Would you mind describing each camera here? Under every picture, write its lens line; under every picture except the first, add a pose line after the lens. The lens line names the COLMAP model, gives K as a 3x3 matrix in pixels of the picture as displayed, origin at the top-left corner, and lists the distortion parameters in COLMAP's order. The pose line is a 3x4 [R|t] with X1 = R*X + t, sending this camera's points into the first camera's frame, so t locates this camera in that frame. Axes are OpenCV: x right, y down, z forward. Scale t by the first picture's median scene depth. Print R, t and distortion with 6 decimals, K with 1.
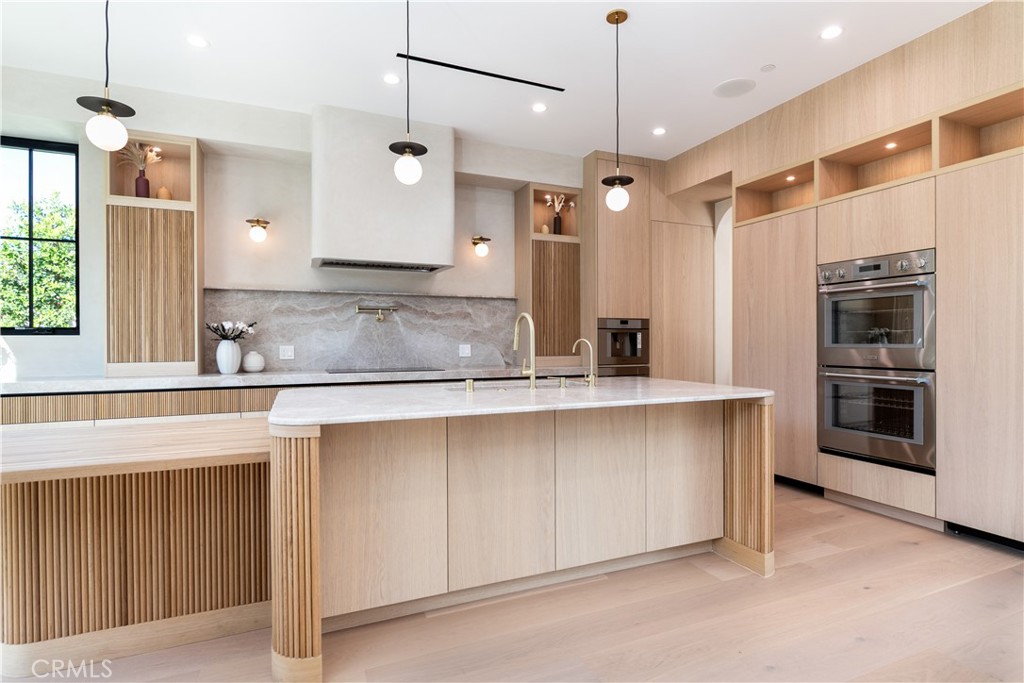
lens RADIAL K [[518.4, 0, 513.8], [0, 518.4, 355.4], [0, 0, 1]] dist [-0.002118, -0.000605]
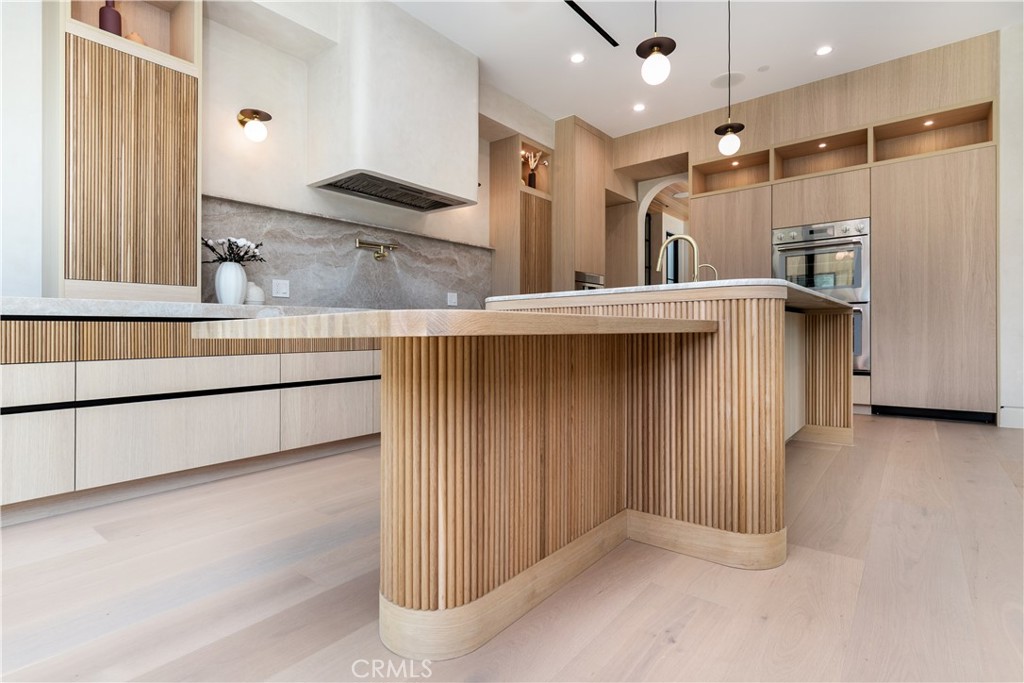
lens RADIAL K [[502.7, 0, 512.0], [0, 502.7, 341.5], [0, 0, 1]] dist [-0.000209, 0.000017]
pose [[0.881821, -0.011514, 0.471443, -0.482772], [0.019351, 0.999743, -0.011779, 0.090232], [-0.471186, 0.019510, 0.881818, 0.155790]]
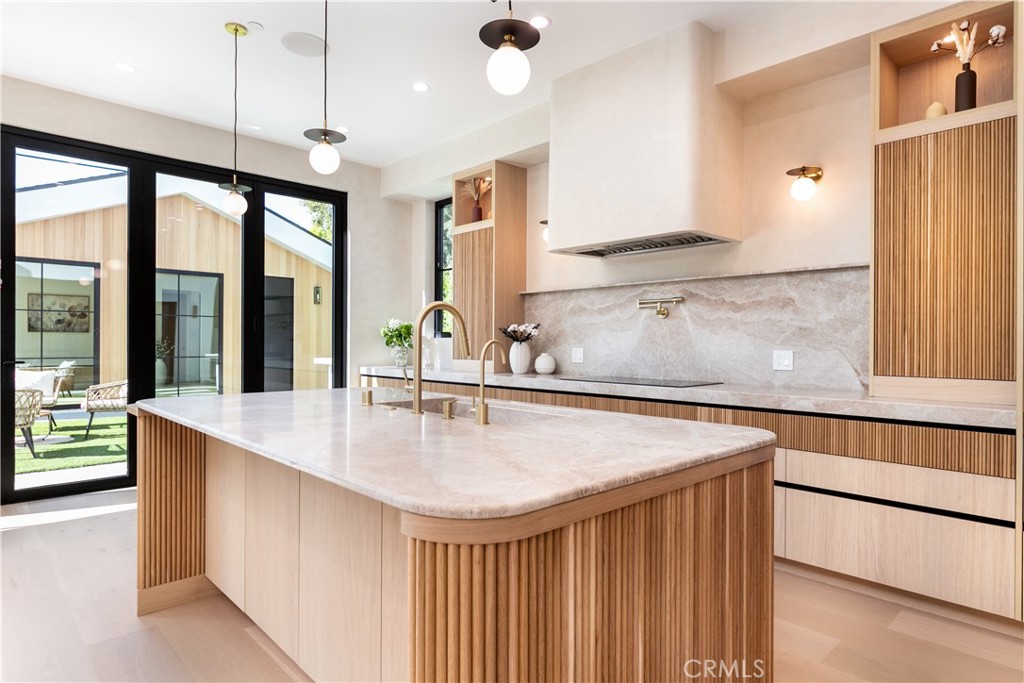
lens RADIAL K [[581.6, 0, 512.0], [0, 581.6, 341.5], [0, 0, 1]] dist [0.038422, 0.000206]
pose [[0.362457, 0.002092, -0.931998, 0.483442], [-0.031962, 0.999437, -0.010186, -0.015782], [0.931452, 0.033480, 0.362320, 0.504218]]
